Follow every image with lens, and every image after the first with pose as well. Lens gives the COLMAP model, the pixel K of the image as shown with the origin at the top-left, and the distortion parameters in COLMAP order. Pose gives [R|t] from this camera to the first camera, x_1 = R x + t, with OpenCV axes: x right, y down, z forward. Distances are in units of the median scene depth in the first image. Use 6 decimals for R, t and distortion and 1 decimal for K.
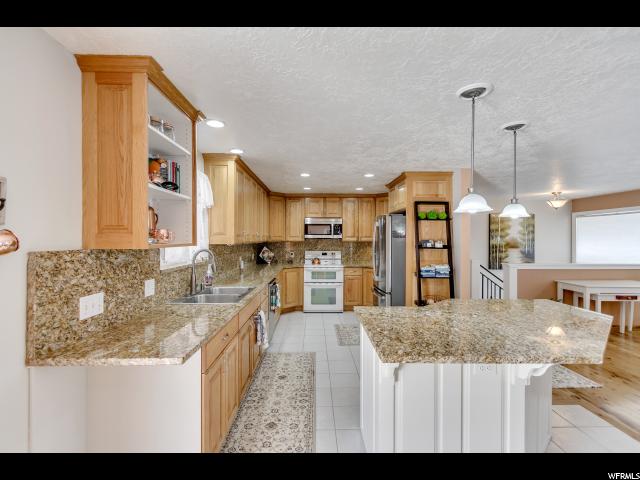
lens RADIAL K [[293.2, 0, 319.6], [0, 293.2, 241.6], [0, 0, 1]] dist [0.011777, -0.005240]
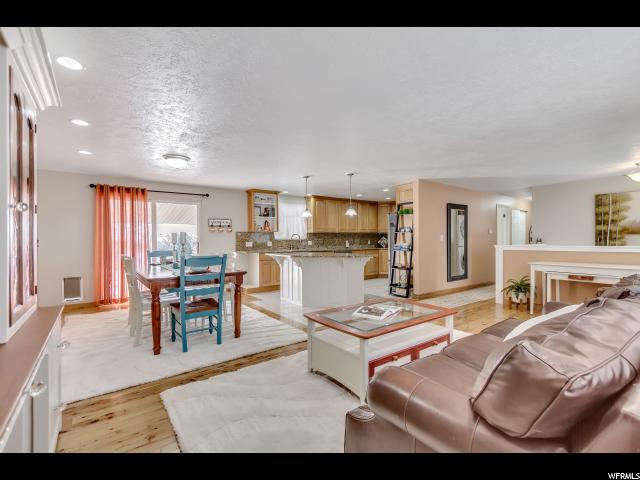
lens RADIAL K [[293.2, 0, 320.9], [0, 293.2, 241.5], [0, 0, 1]] dist [0.011777, -0.005240]
pose [[0.579399, -0.002839, -0.815039, 1.302122], [0.001453, 0.999996, -0.002450, 0.068370], [0.815043, 0.000235, 0.579400, -0.263233]]
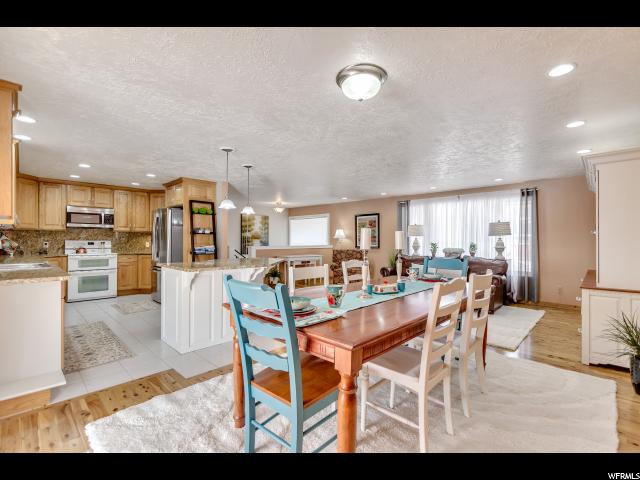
lens RADIAL K [[293.2, 0, 322.4], [0, 293.2, 239.8], [0, 0, 1]] dist [0.011777, -0.005240]
pose [[0.711550, 0.001897, 0.702633, -0.188046], [0.003674, 0.999973, -0.006420, 0.057343], [-0.702626, 0.007150, 0.711524, -0.388169]]
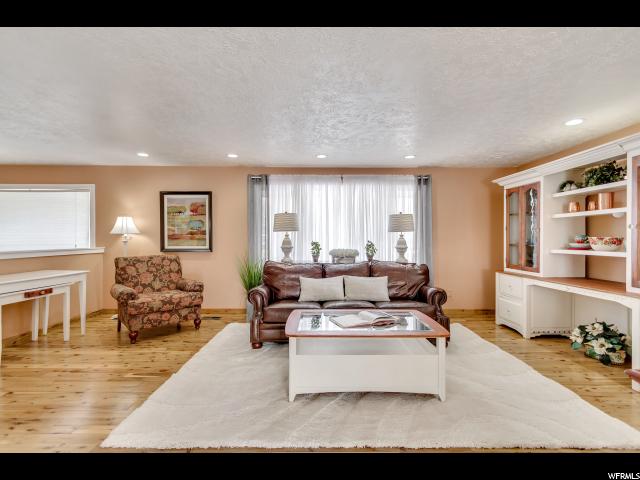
lens RADIAL K [[293.2, 0, 321.2], [0, 293.2, 241.5], [0, 0, 1]] dist [0.011777, -0.005240]
pose [[0.013161, -0.018221, 0.999747, 0.279610], [0.007191, 0.999810, 0.018127, 0.046412], [-0.999888, 0.006950, 0.013290, 0.250919]]
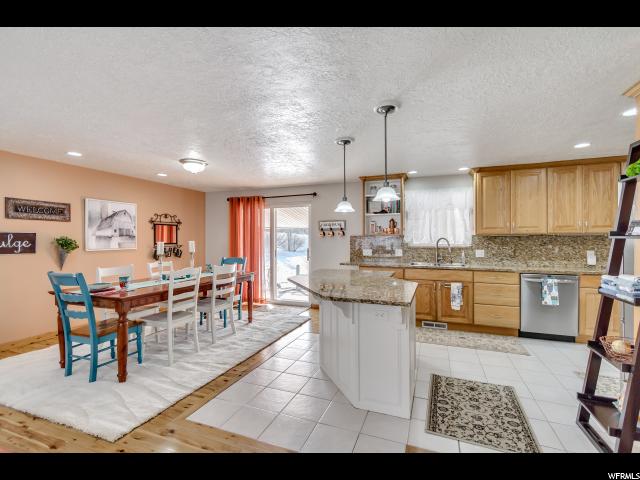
lens RADIAL K [[293.2, 0, 323.3], [0, 293.2, 241.8], [0, 0, 1]] dist [0.011777, -0.005240]
pose [[-0.380025, 0.003346, -0.924970, 0.920563], [-0.007568, 0.999949, 0.006727, 0.027760], [0.924945, 0.009556, -0.379981, 0.659967]]
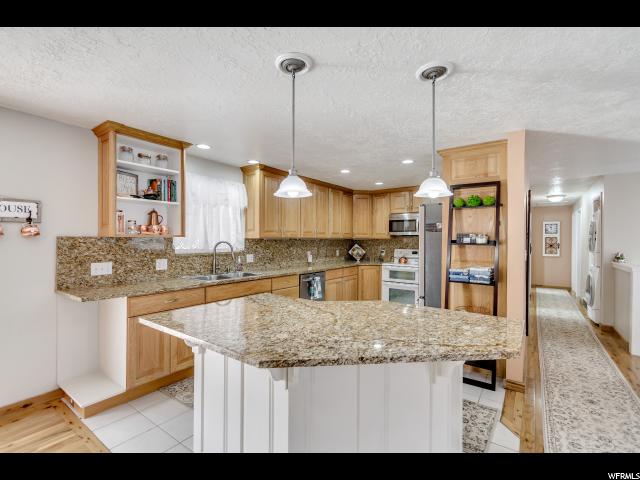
lens RADIAL K [[293.2, 0, 319.9], [0, 293.2, 240.5], [0, 0, 1]] dist [0.011777, -0.005240]
pose [[0.797683, 0.001188, -0.603076, 0.486947], [-0.006752, 0.999953, -0.006961, 0.018991], [0.603039, 0.009625, 0.797653, 0.138851]]
